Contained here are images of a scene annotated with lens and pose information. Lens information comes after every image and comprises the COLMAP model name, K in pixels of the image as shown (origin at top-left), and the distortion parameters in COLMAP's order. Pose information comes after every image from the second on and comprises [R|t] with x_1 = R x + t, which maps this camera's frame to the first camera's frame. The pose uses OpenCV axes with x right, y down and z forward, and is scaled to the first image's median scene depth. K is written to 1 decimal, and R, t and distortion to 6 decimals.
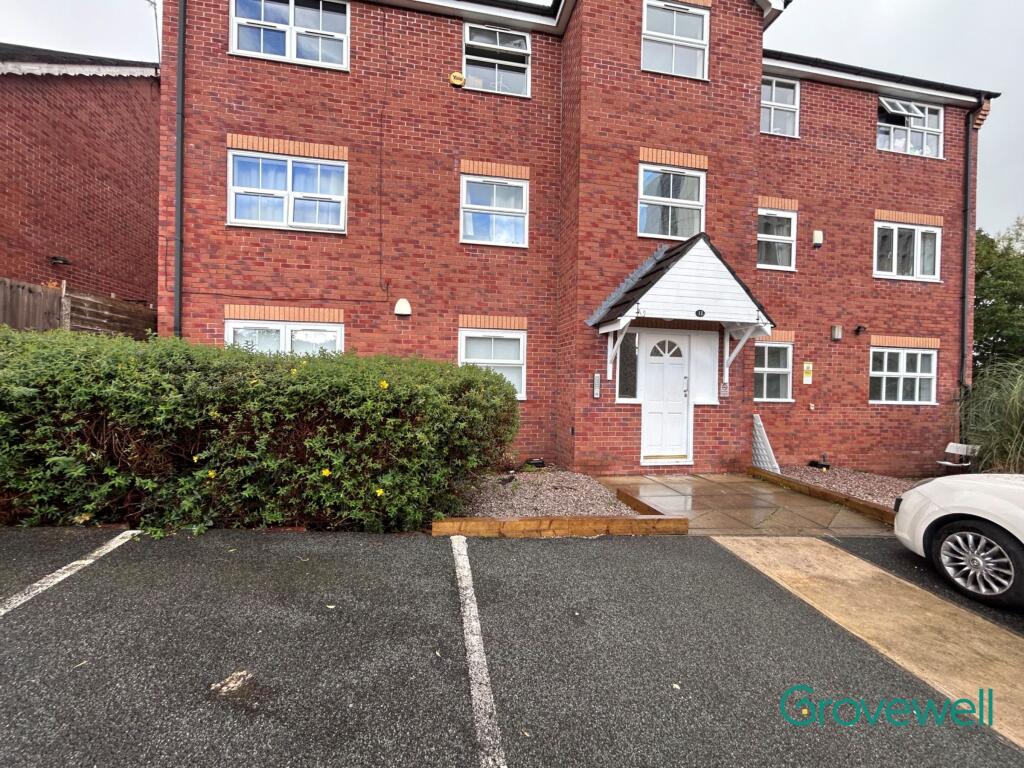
lens RADIAL K [[419.2, 0, 512.0], [0, 419.2, 384.0], [0, 0, 1]] dist [-0.000057, 0.000655]
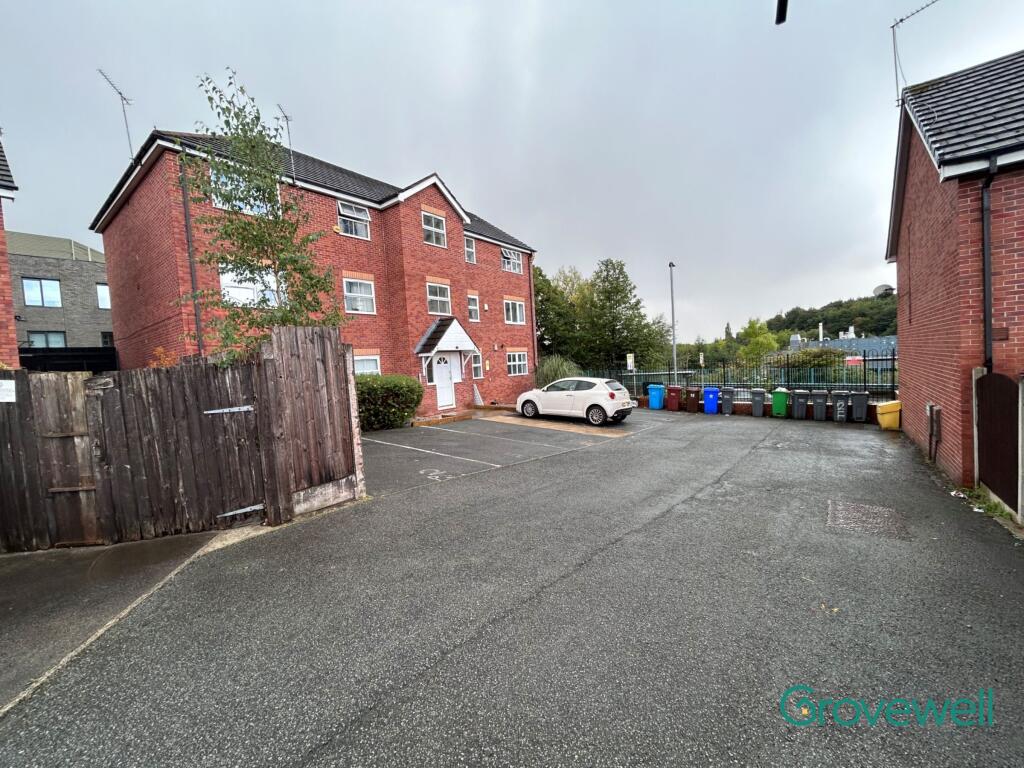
lens RADIAL K [[419.2, 0, 512.0], [0, 419.2, 384.0], [0, 0, 1]] dist [-0.000057, 0.000655]
pose [[0.746150, -0.097553, 0.658592, -0.830430], [0.077563, 0.995208, 0.059540, -0.057026], [-0.661244, 0.006657, 0.750141, -0.945746]]
